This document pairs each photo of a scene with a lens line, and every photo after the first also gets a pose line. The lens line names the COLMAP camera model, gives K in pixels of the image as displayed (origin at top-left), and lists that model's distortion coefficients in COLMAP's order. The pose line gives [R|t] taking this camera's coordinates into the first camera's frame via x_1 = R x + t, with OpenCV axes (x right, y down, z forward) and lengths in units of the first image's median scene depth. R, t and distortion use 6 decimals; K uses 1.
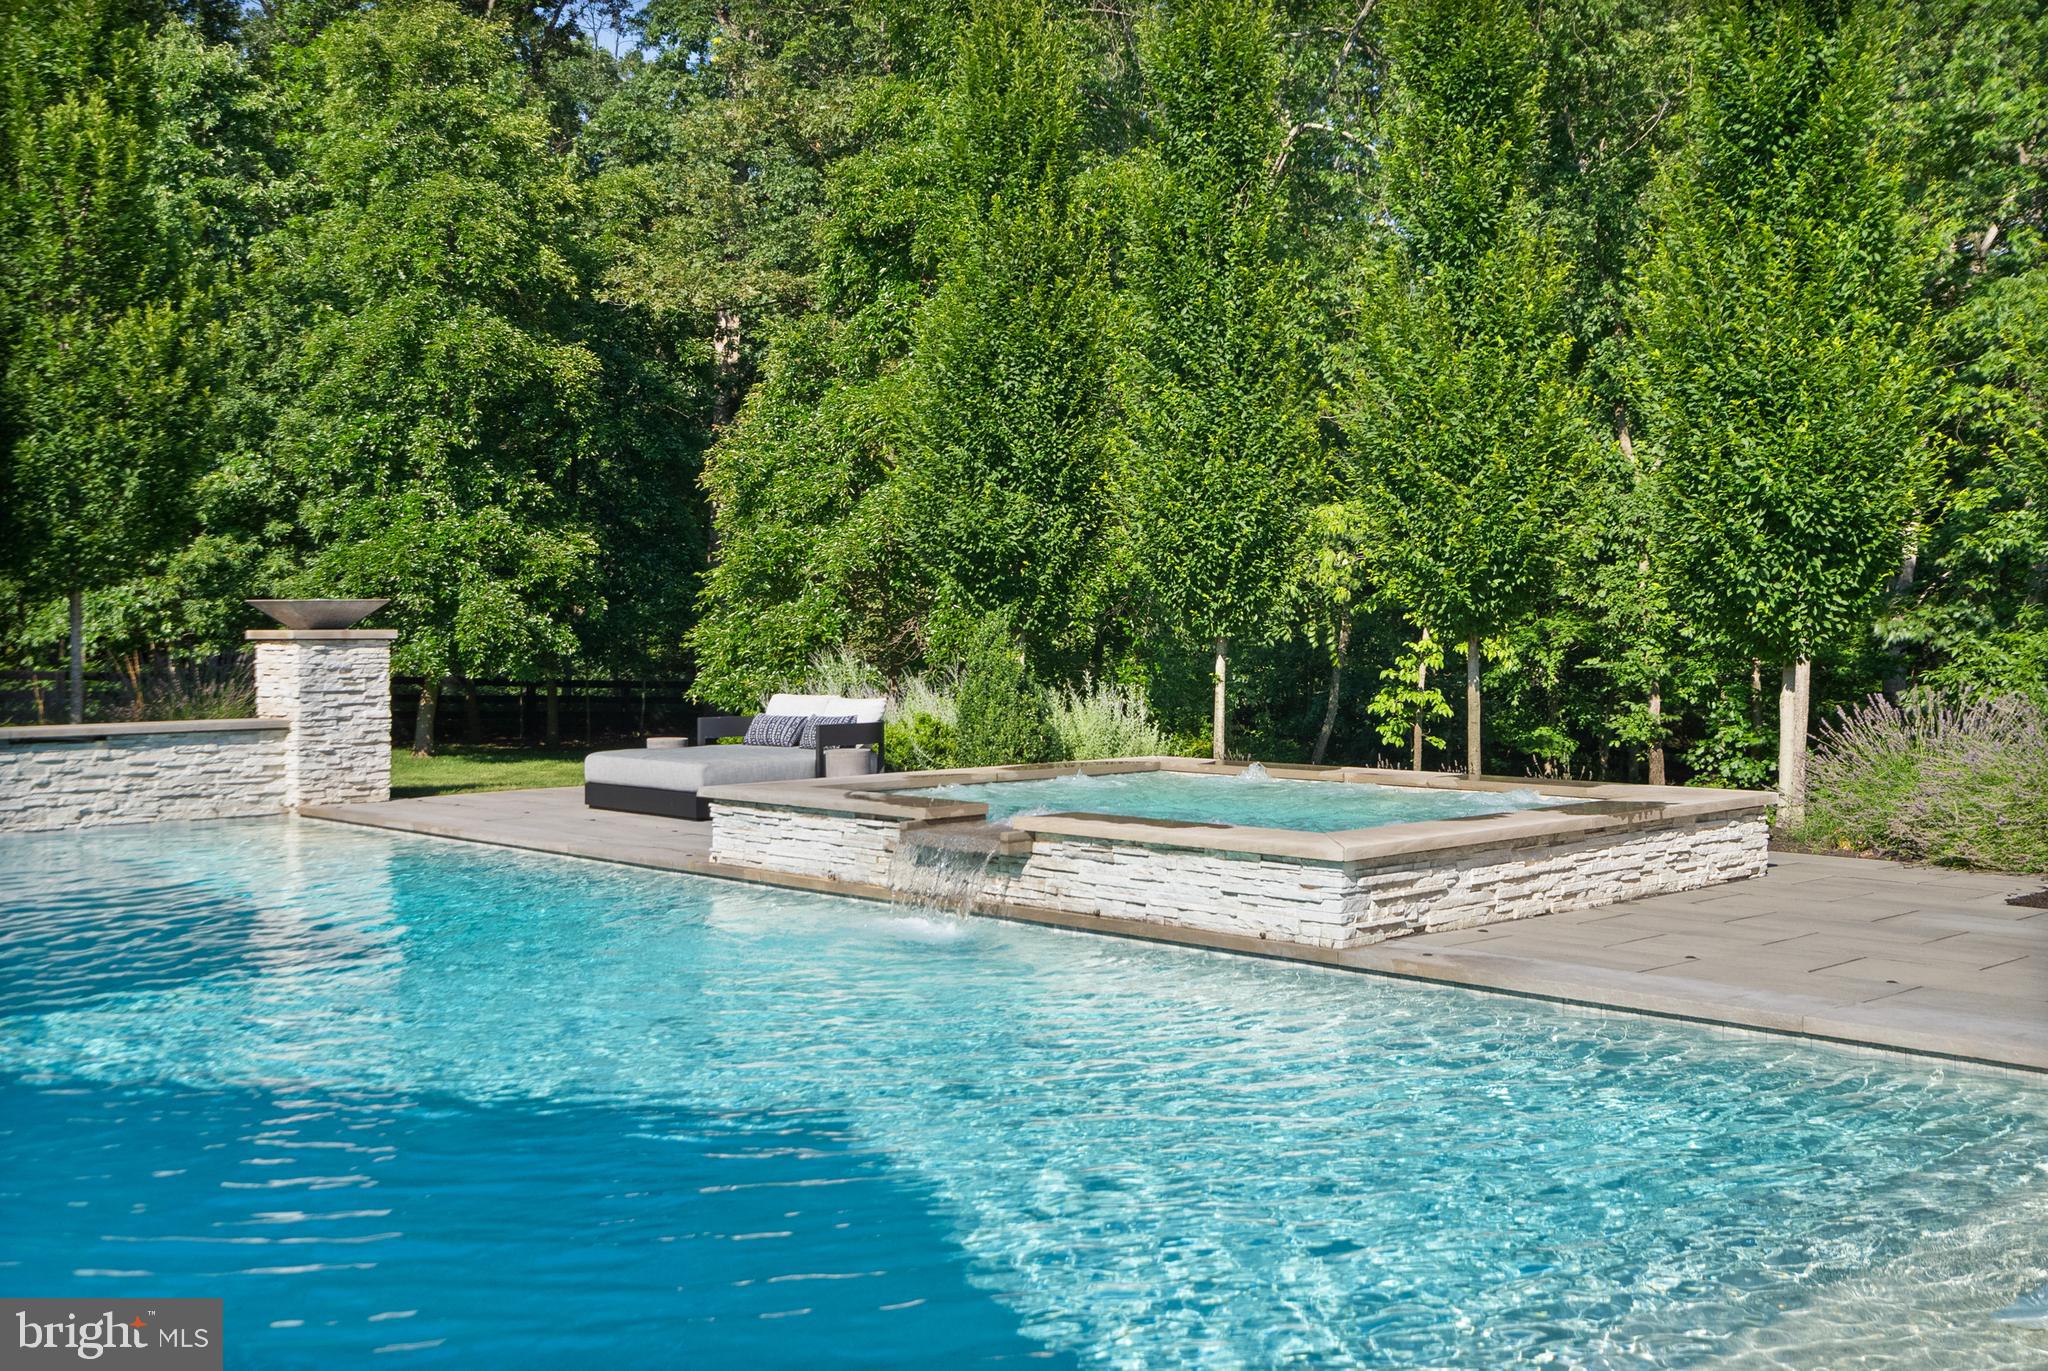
lens RADIAL K [[2064.9, 0, 1037.2], [0, 2064.9, 681.4], [0, 0, 1]] dist [-0.010248, 0.105898]
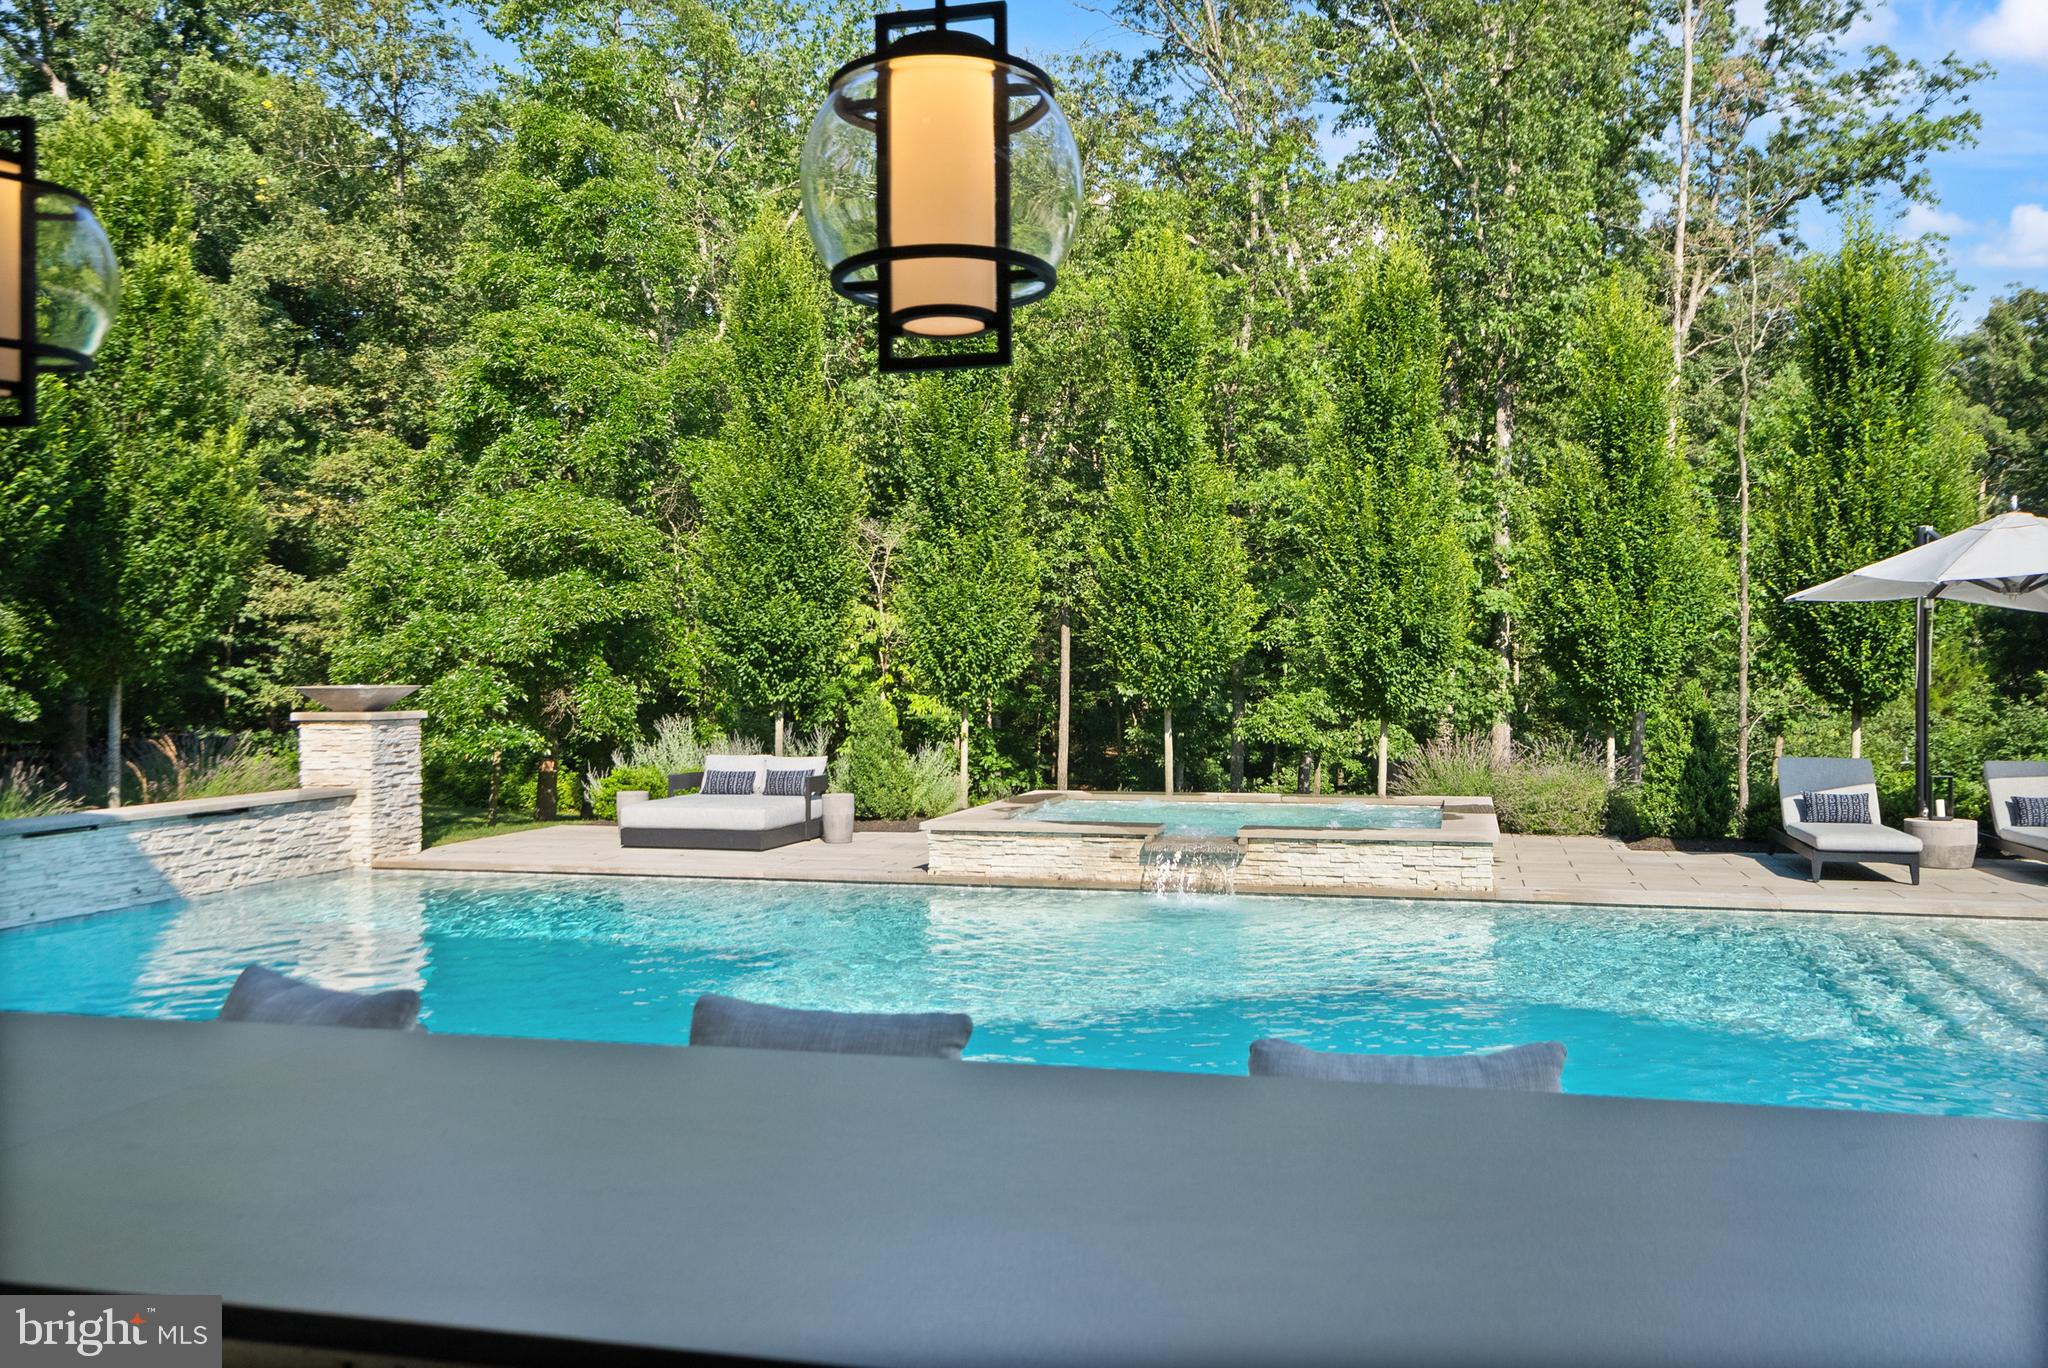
lens RADIAL K [[1686.0, 0, 1024.0], [0, 1686.0, 684.0], [0, 0, 1]] dist [0.004306, 0.001984]
pose [[0.860990, -0.006764, 0.508577, -0.330204], [0.018197, 0.999681, -0.017510, -0.010712], [-0.508297, 0.024331, 0.860838, -0.015104]]
